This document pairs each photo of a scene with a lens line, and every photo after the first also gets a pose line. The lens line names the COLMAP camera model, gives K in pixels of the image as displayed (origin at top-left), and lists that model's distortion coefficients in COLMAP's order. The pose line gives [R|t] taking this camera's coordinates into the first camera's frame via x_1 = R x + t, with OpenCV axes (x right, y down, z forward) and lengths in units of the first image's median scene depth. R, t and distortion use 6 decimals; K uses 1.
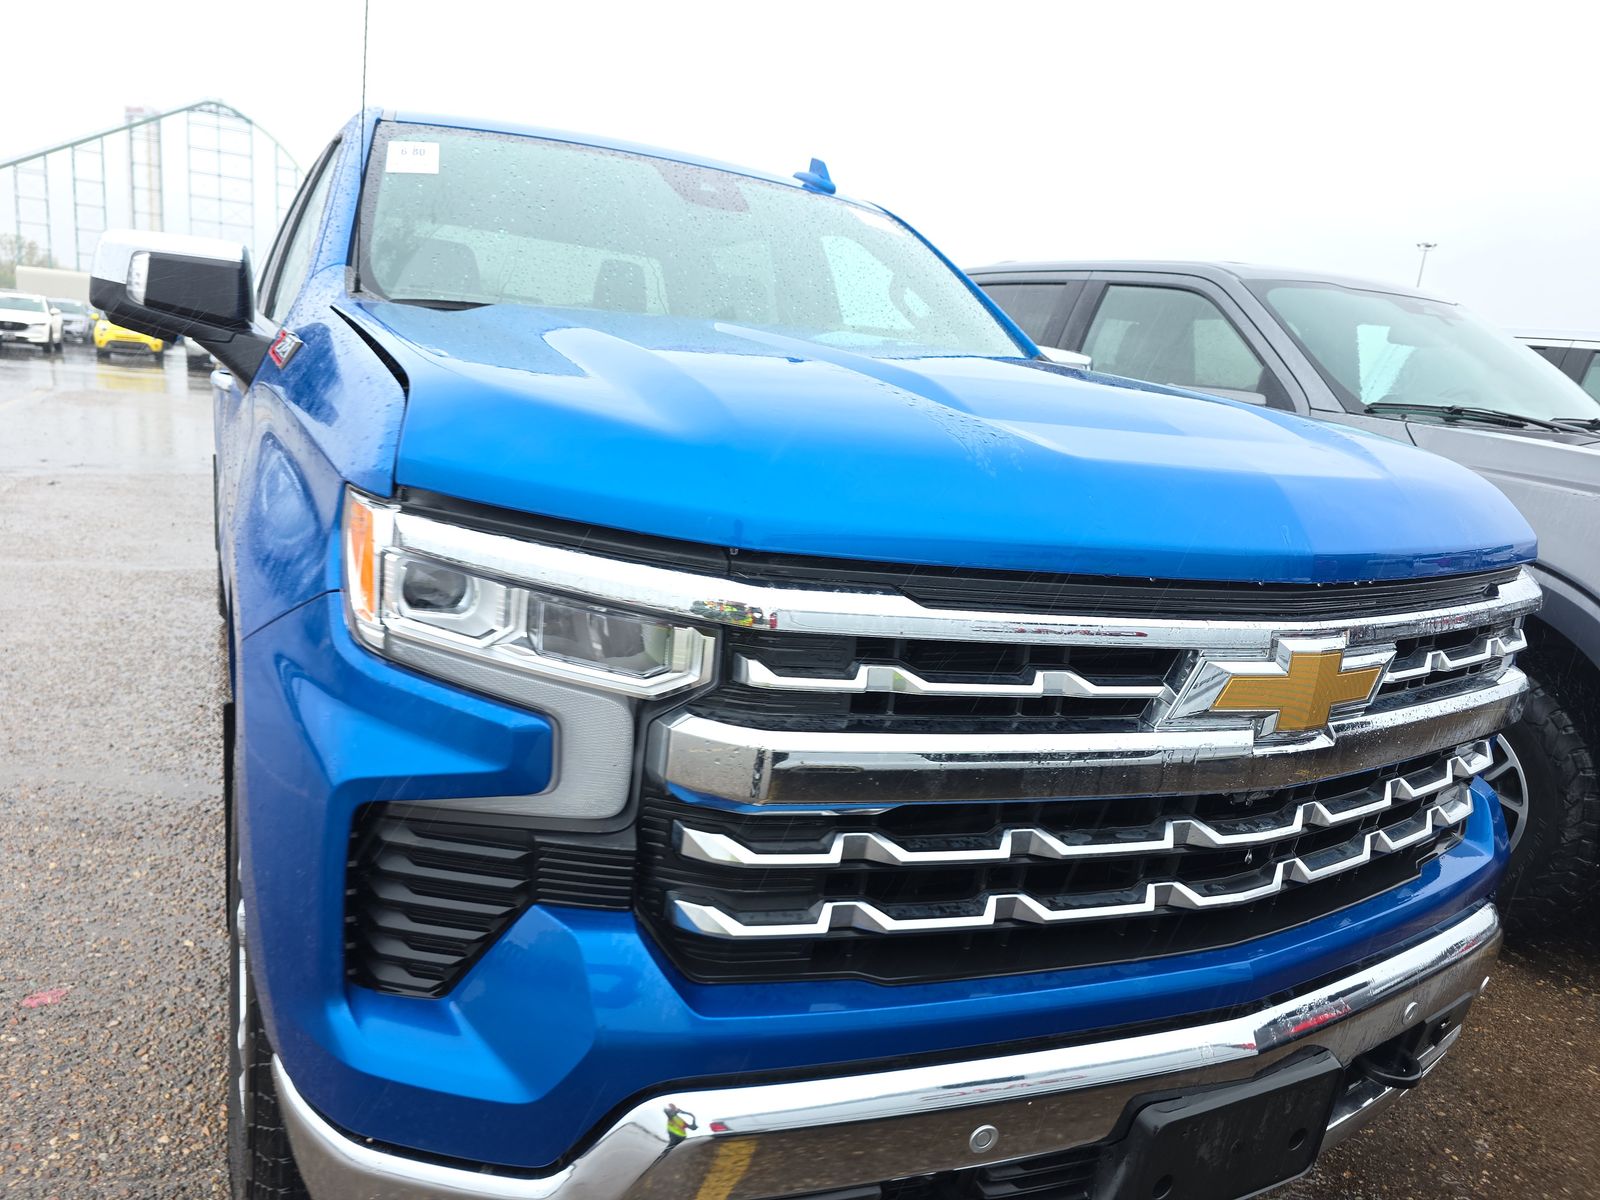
lens RADIAL K [[1062.6, 0, 800.0], [0, 1062.6, 600.0], [0, 0, 1]] dist [0.052946, -0.043403]
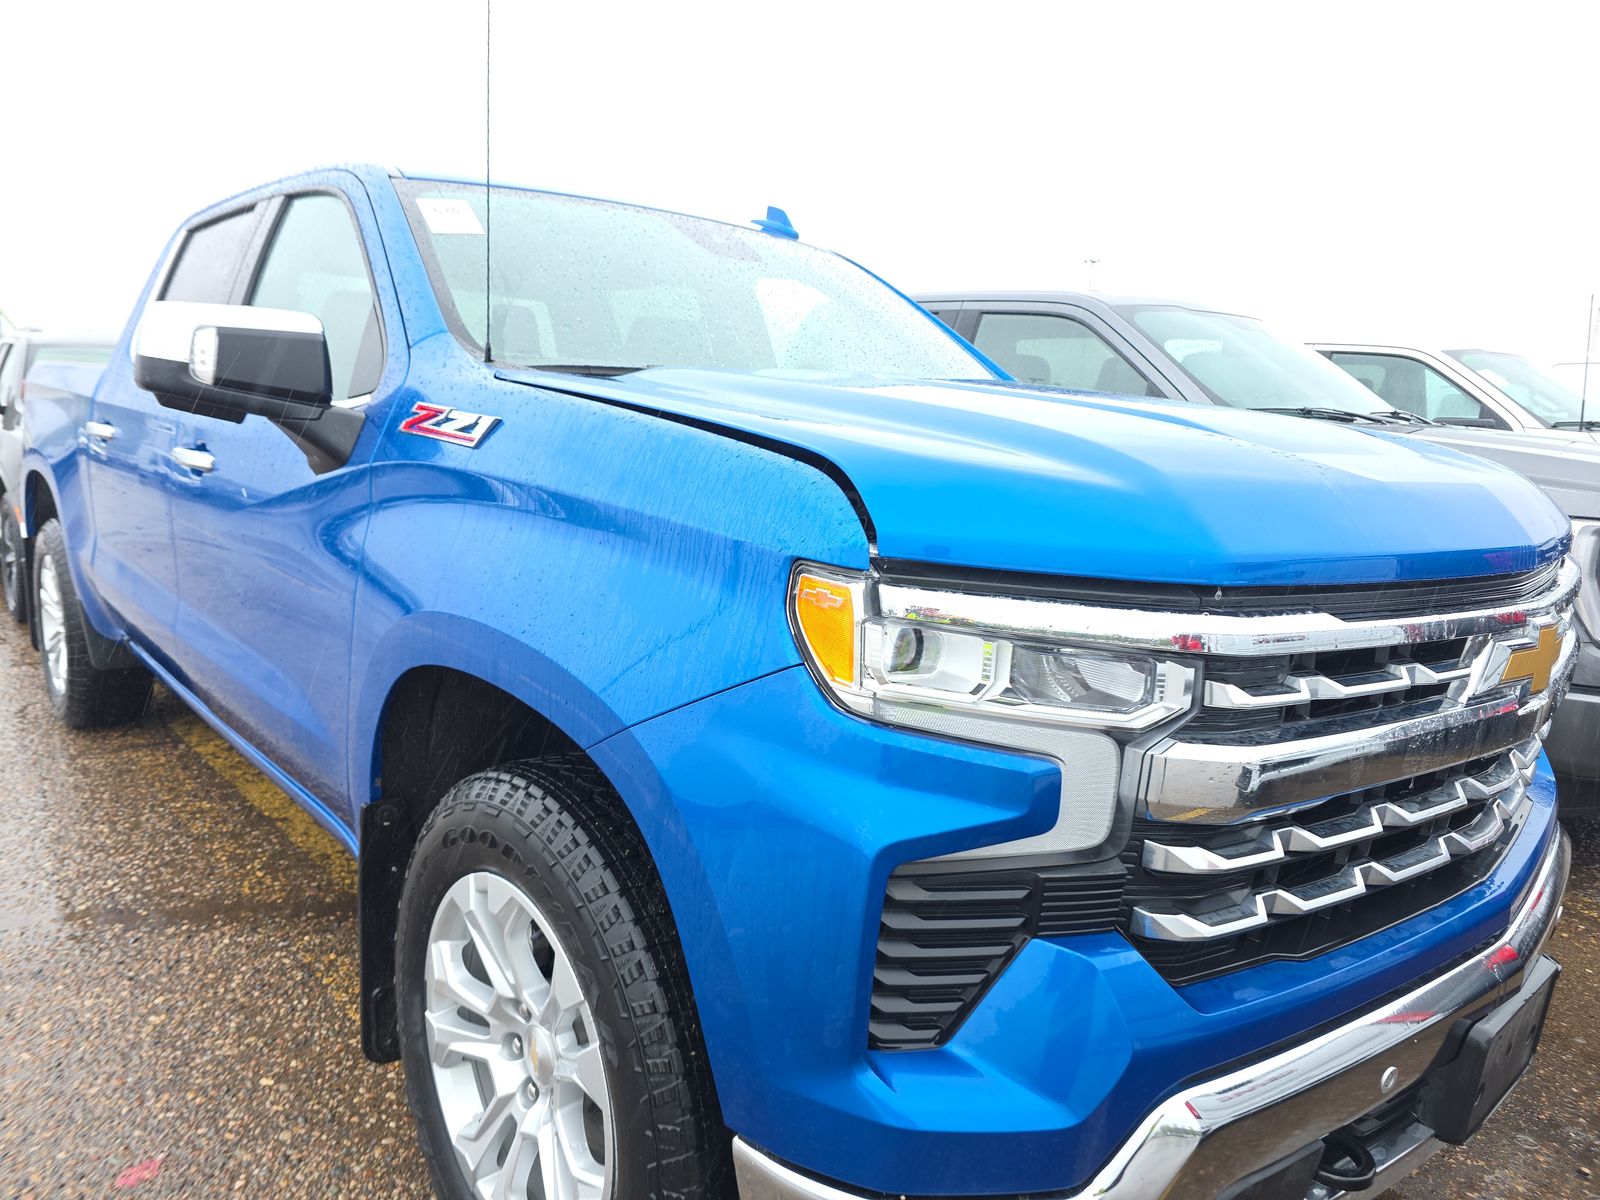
lens RADIAL K [[1062.6, 0, 800.0], [0, 1062.6, 600.0], [0, 0, 1]] dist [0.052946, -0.043403]
pose [[0.967800, -0.098472, 0.231659, -0.667655], [0.103399, 0.994597, -0.009194, -0.061460], [-0.229502, 0.032851, 0.972754, 0.012892]]
